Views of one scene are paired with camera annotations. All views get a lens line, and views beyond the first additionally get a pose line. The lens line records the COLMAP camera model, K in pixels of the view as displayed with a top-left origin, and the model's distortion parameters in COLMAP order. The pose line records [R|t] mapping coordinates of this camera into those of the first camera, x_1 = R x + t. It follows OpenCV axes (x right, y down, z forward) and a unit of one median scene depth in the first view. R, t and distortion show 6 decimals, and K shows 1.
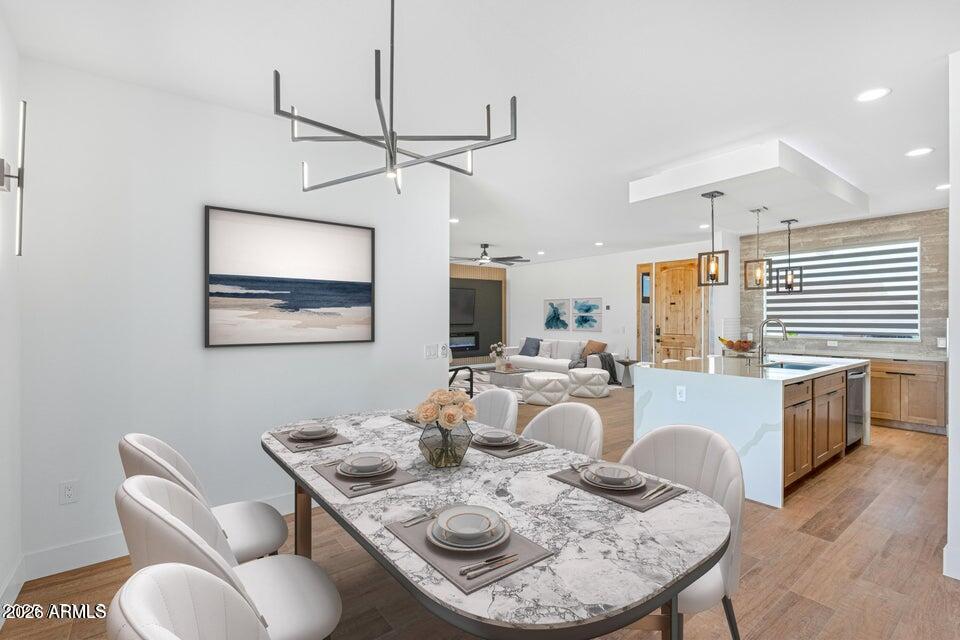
lens RADIAL K [[441.2, 0, 480.4], [0, 441.2, 318.7], [0, 0, 1]] dist [-0.004895, 0.001452]
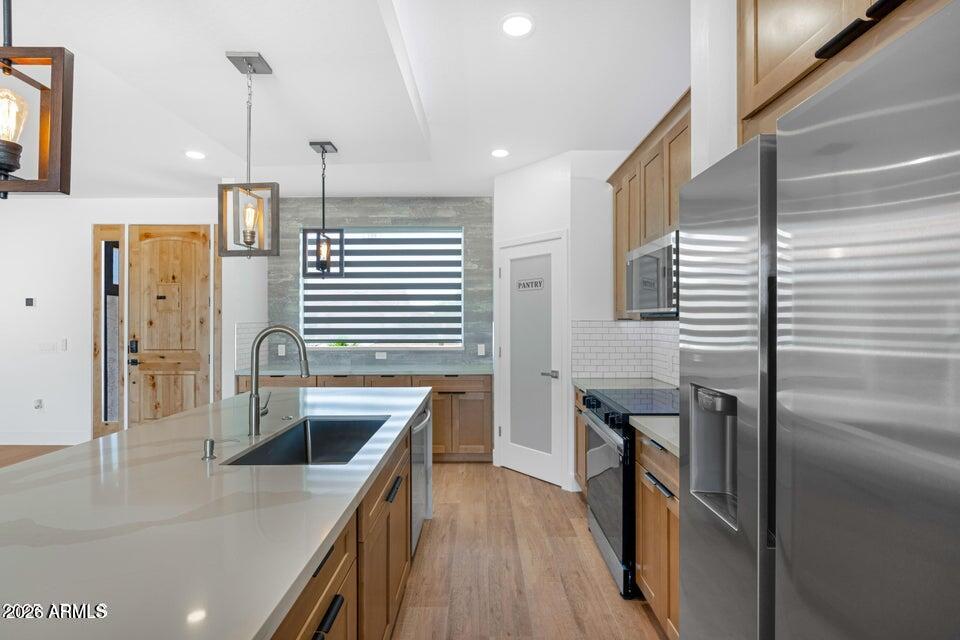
lens RADIAL K [[441.2, 0, 476.9], [0, 441.2, 315.4], [0, 0, 1]] dist [-0.004895, 0.001452]
pose [[0.616768, 0.006694, 0.787117, 0.324599], [0.002760, 0.999939, -0.010666, -0.004423], [-0.787140, 0.008751, 0.616712, 0.428320]]
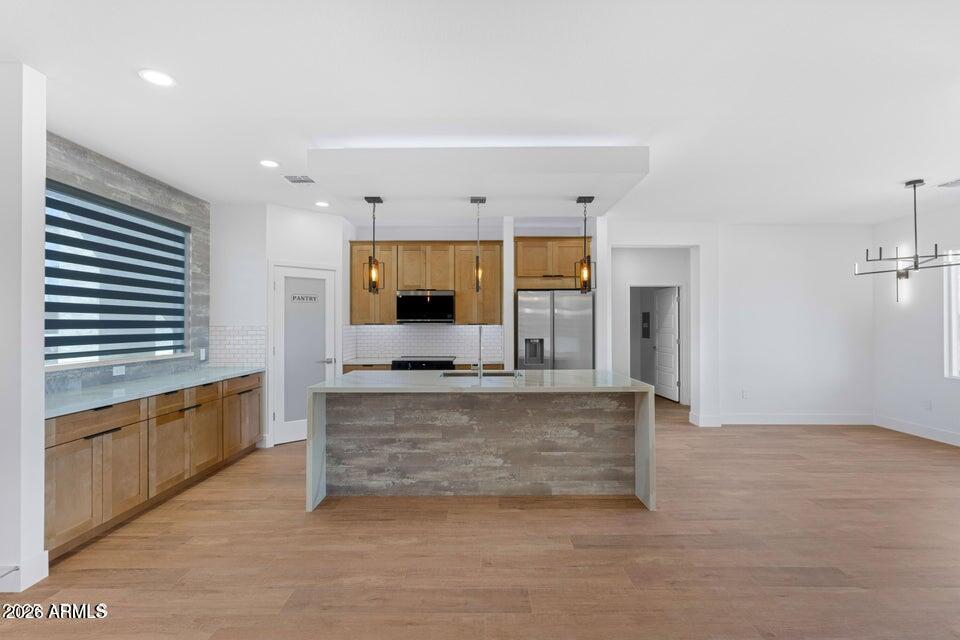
lens RADIAL K [[441.2, 0, 480.7], [0, 441.2, 323.0], [0, 0, 1]] dist [-0.004895, 0.001452]
pose [[-0.796975, 0.006559, 0.603977, 0.075256], [0.004800, 0.999978, -0.004526, -0.001585], [-0.603994, -0.000708, -0.796989, 1.246082]]
